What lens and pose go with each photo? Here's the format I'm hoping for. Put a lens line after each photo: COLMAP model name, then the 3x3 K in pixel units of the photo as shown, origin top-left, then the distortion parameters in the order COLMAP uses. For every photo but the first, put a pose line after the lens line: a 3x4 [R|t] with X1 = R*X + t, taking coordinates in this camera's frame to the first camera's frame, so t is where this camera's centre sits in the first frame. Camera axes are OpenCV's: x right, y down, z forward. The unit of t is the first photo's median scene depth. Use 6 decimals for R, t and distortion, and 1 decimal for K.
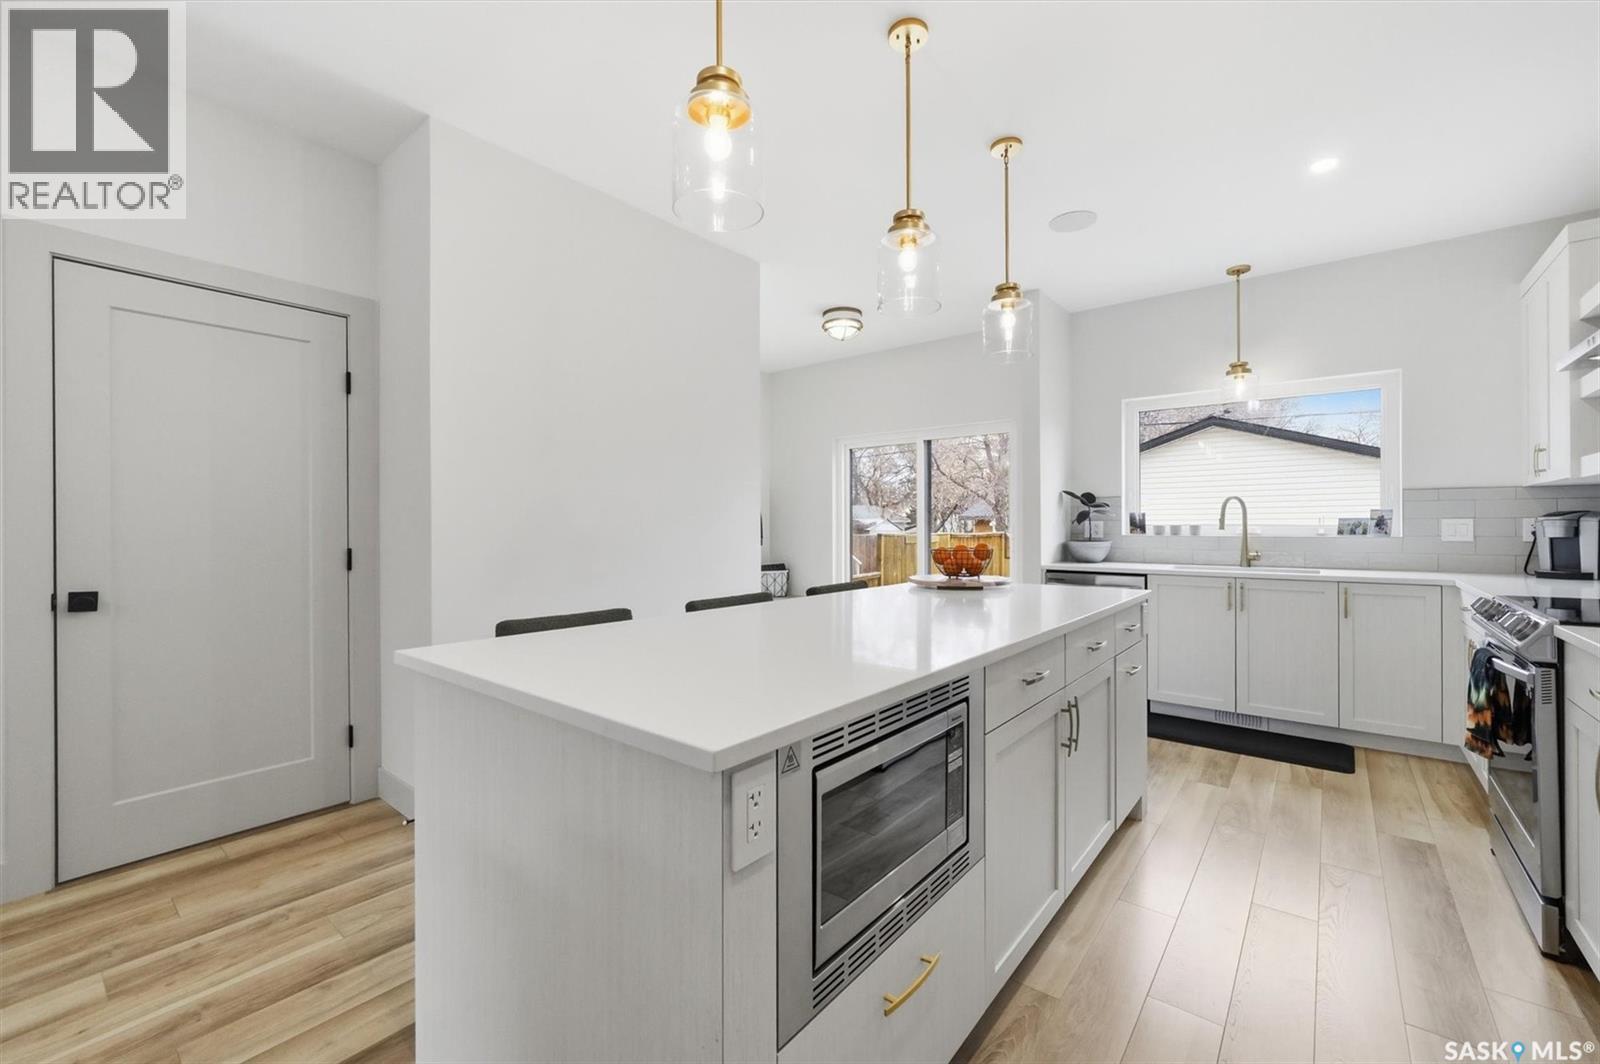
lens RADIAL K [[653.2, 0, 799.1], [0, 653.2, 525.4], [0, 0, 1]] dist [-0.014356, 0.002682]
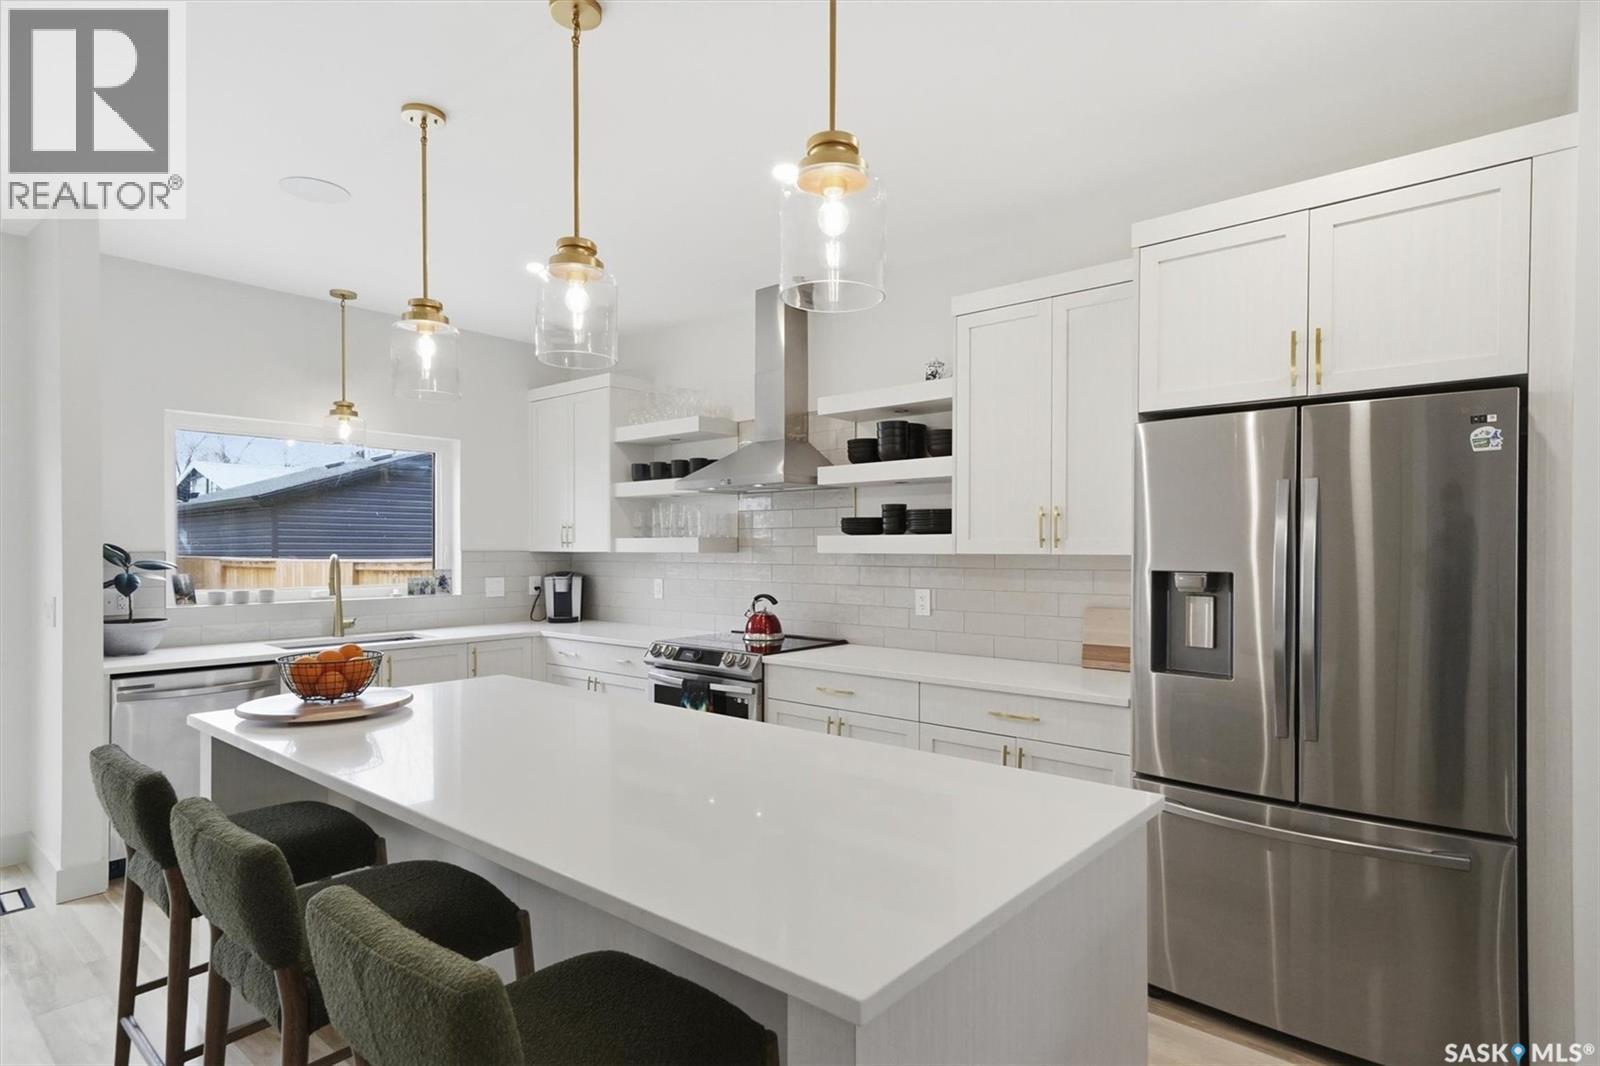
lens RADIAL K [[845.8, 0, 812.3], [0, 845.8, 557.0], [0, 0, 1]] dist [0.014404, 0.002317]
pose [[0.011660, -0.008090, 0.999899, -0.469792], [0.000078, 0.999967, 0.008090, -0.055382], [-0.999932, -0.000016, 0.011660, 0.376963]]
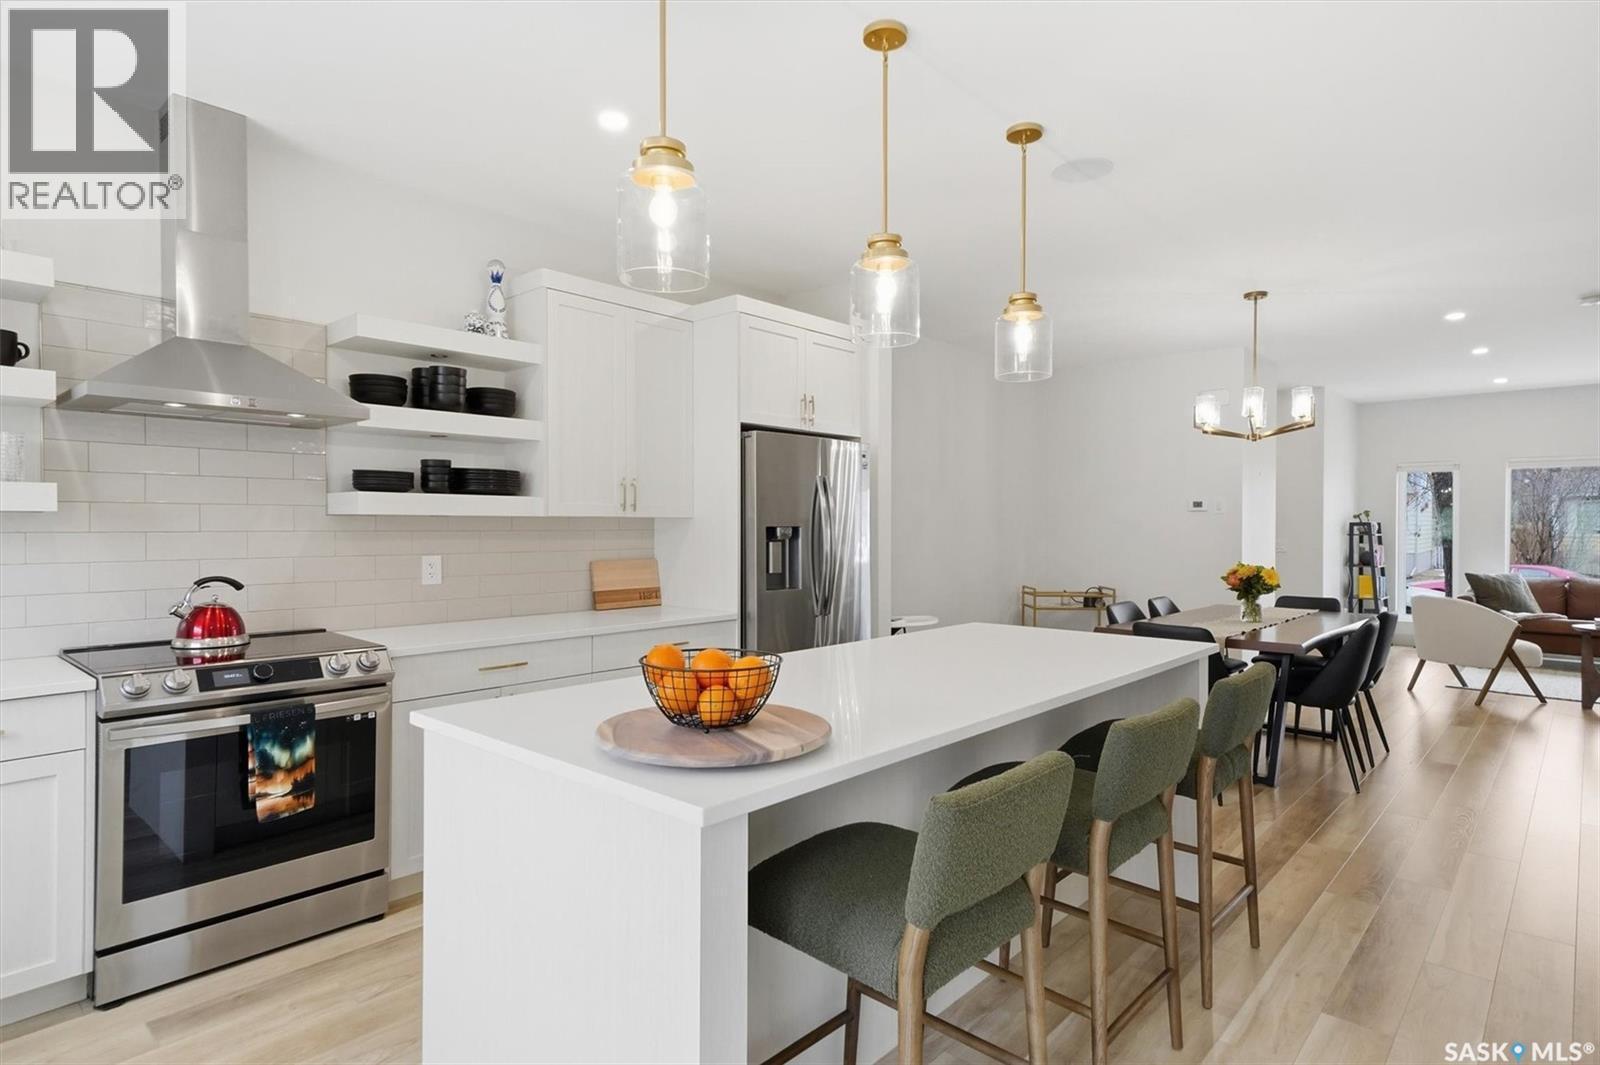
lens RADIAL K [[845.8, 0, 794.2], [0, 845.8, 534.1], [0, 0, 1]] dist [0.014404, 0.002317]
pose [[-0.998656, 0.001257, 0.051804, 0.126877], [0.001778, 0.999948, 0.010009, -0.039558], [-0.051789, 0.010087, -0.998607, 1.181690]]
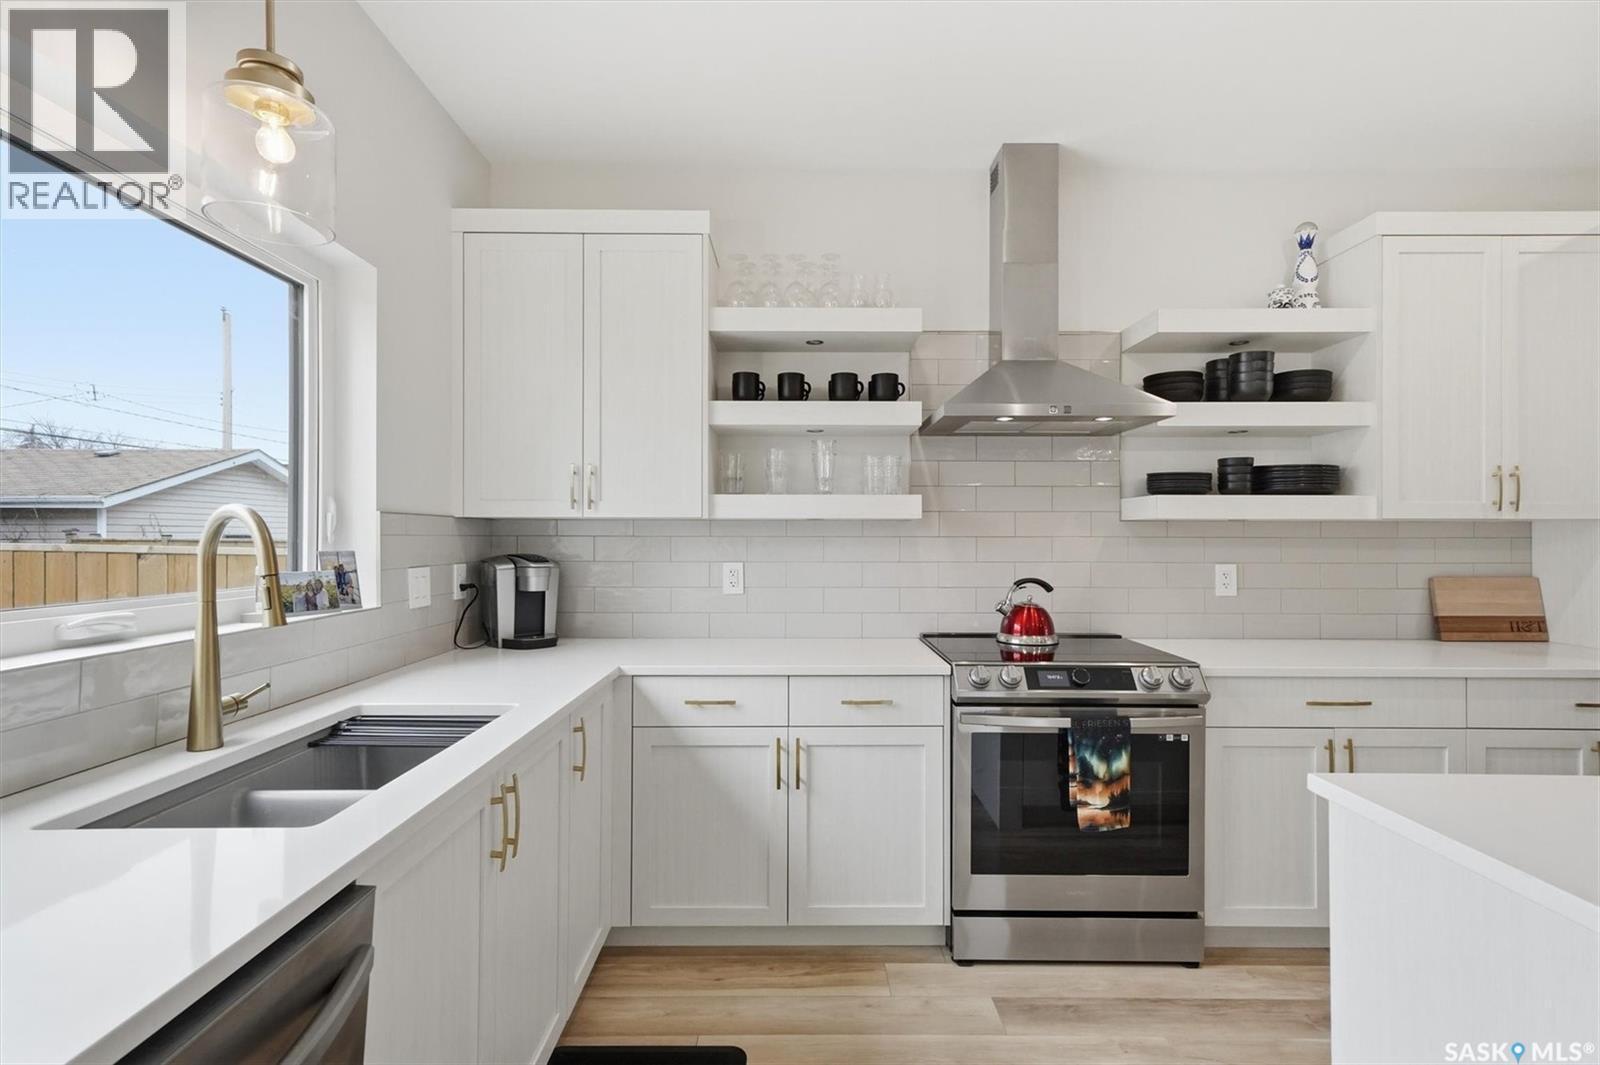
lens RADIAL K [[756.1, 0, 806.3], [0, 756.1, 530.2], [0, 0, 1]] dist [0.005575, 0.001684]
pose [[-0.640119, 0.009175, 0.768221, 0.261683], [0.000807, 0.999936, -0.011270, -0.033182], [-0.768275, -0.006594, -0.640085, 1.079066]]
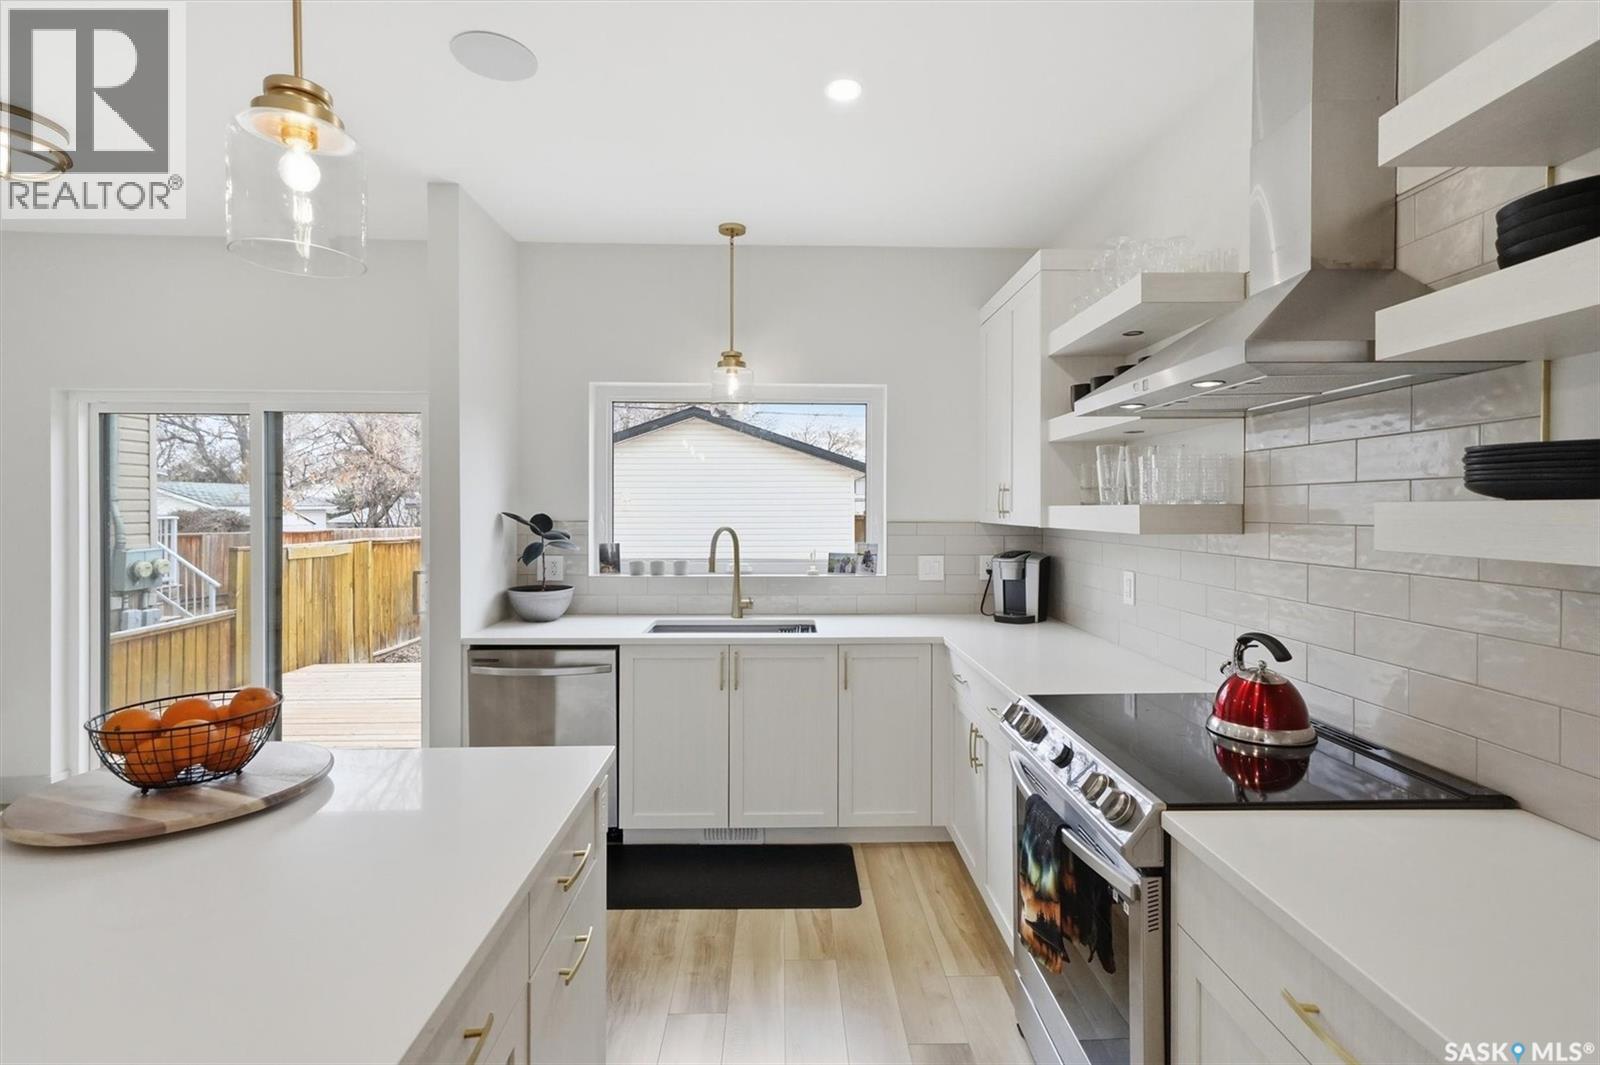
lens RADIAL K [[745.7, 0, 800.7], [0, 745.7, 512.2], [0, 0, 1]] dist [0.013224, 0.000452]
pose [[0.756575, 0.001095, 0.653907, 0.173627], [-0.004245, 0.999986, 0.003237, -0.068952], [-0.653894, -0.005225, 0.756568, 0.296169]]
